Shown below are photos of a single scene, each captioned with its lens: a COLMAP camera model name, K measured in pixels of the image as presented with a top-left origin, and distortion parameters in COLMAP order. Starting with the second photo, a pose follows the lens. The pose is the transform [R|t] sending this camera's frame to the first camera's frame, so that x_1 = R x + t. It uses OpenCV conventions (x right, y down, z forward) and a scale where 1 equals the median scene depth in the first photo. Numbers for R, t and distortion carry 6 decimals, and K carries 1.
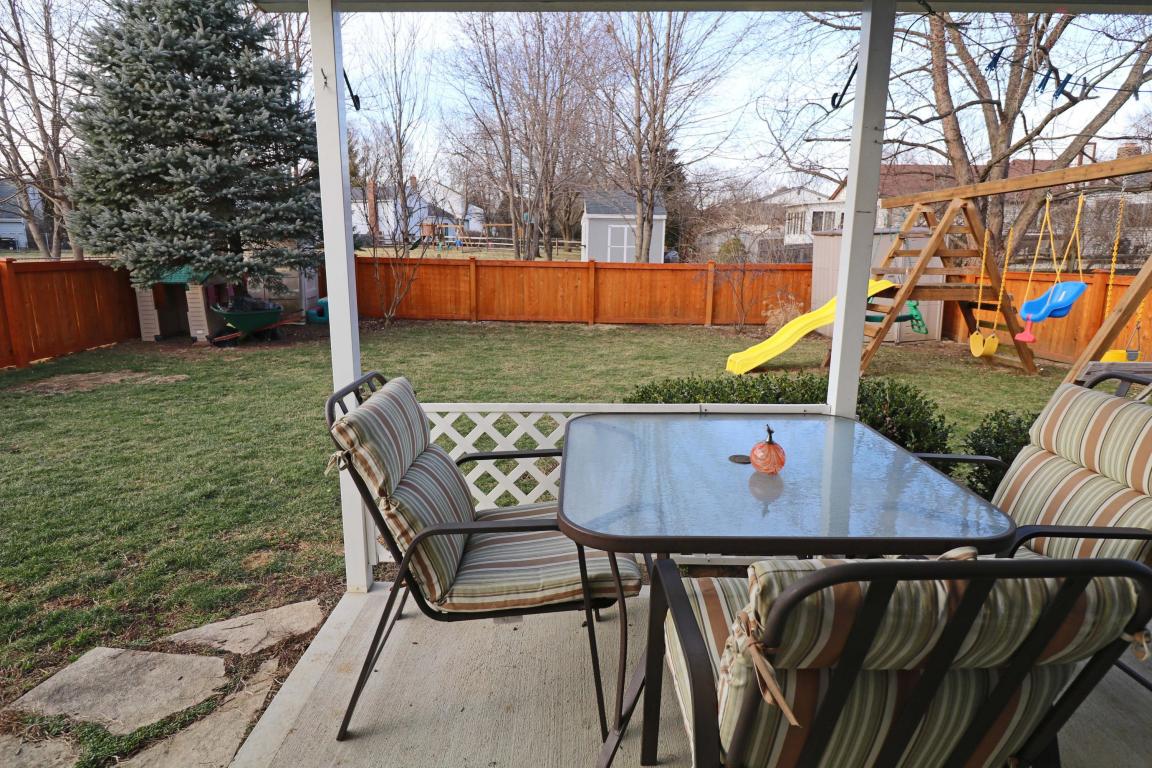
lens RADIAL K [[636.5, 0, 560.2], [0, 636.5, 358.5], [0, 0, 1]] dist [0.005912, -0.014009]
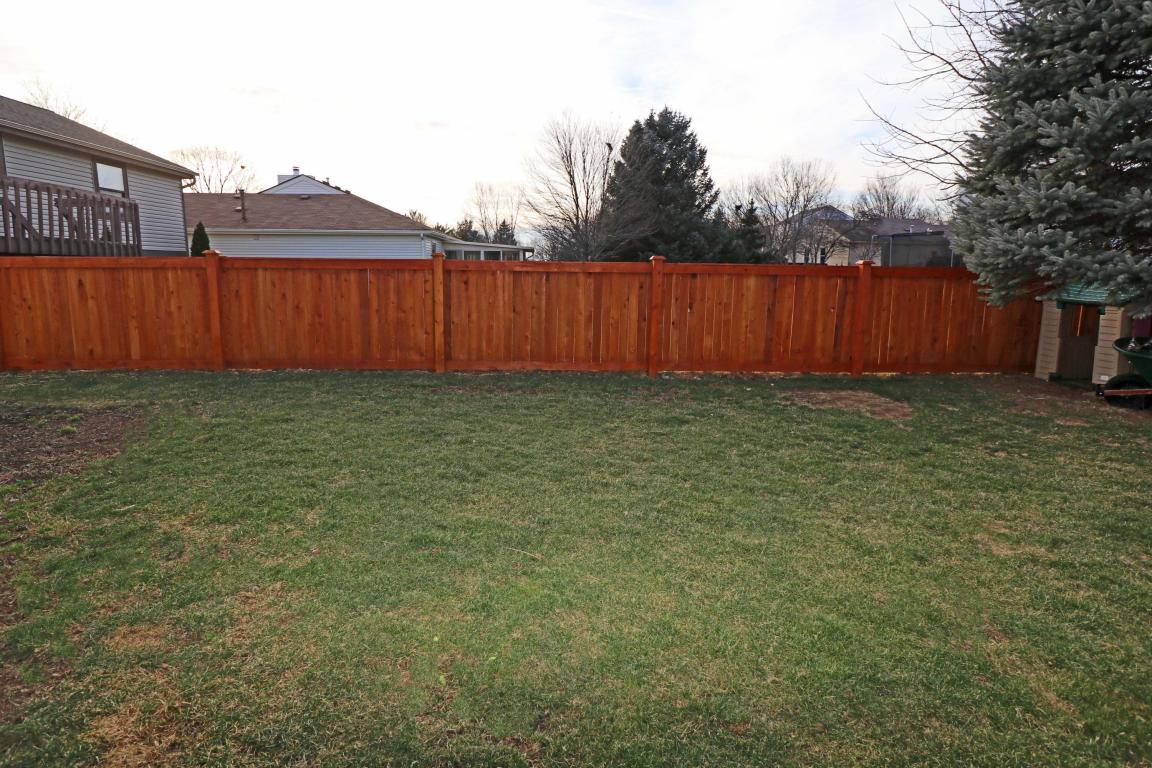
lens RADIAL K [[636.5, 0, 571.7], [0, 636.5, 374.8], [0, 0, 1]] dist [0.005912, -0.014009]
pose [[0.068066, 0.160097, -0.984752, 0.055693], [-0.185901, 0.971790, 0.145140, -0.045410], [0.980208, 0.173188, 0.095908, 0.475355]]
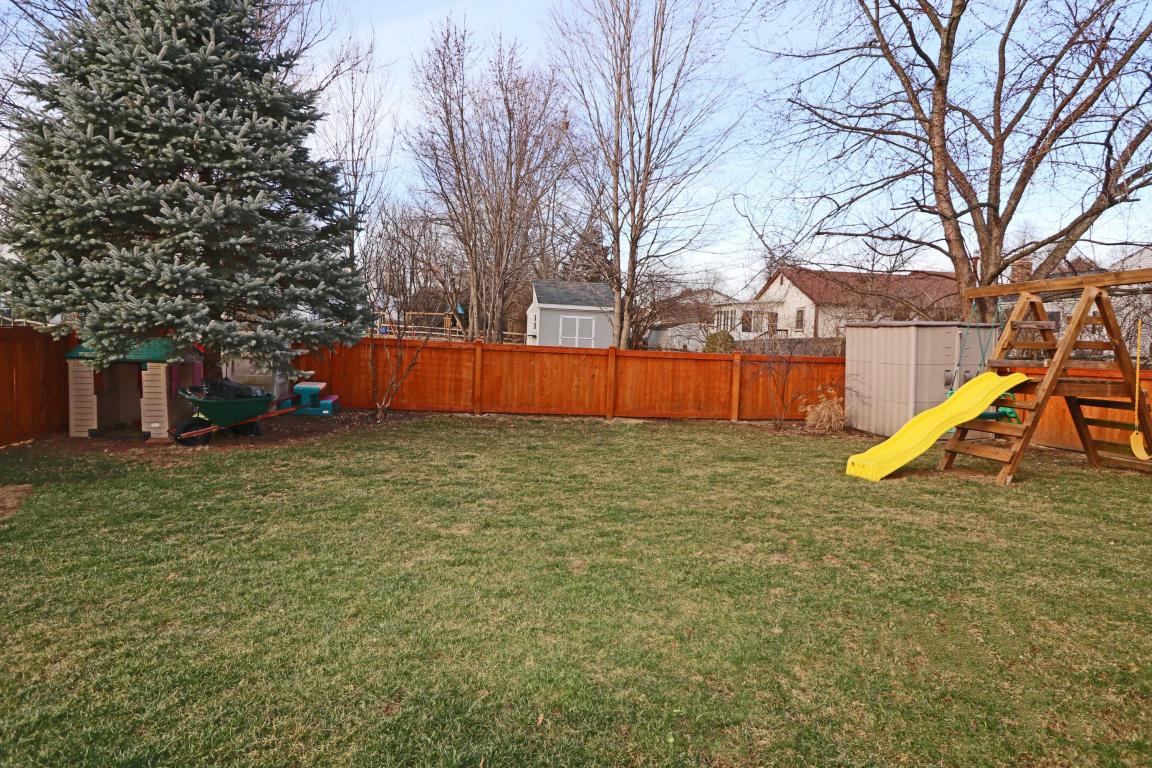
lens RADIAL K [[636.5, 0, 568.2], [0, 636.5, 361.1], [0, 0, 1]] dist [0.005912, -0.014009]
pose [[0.987003, 0.022673, 0.159096, -0.248657], [-0.000118, 0.990100, -0.140367, -0.013178], [-0.160703, 0.138523, 0.977234, 0.211151]]
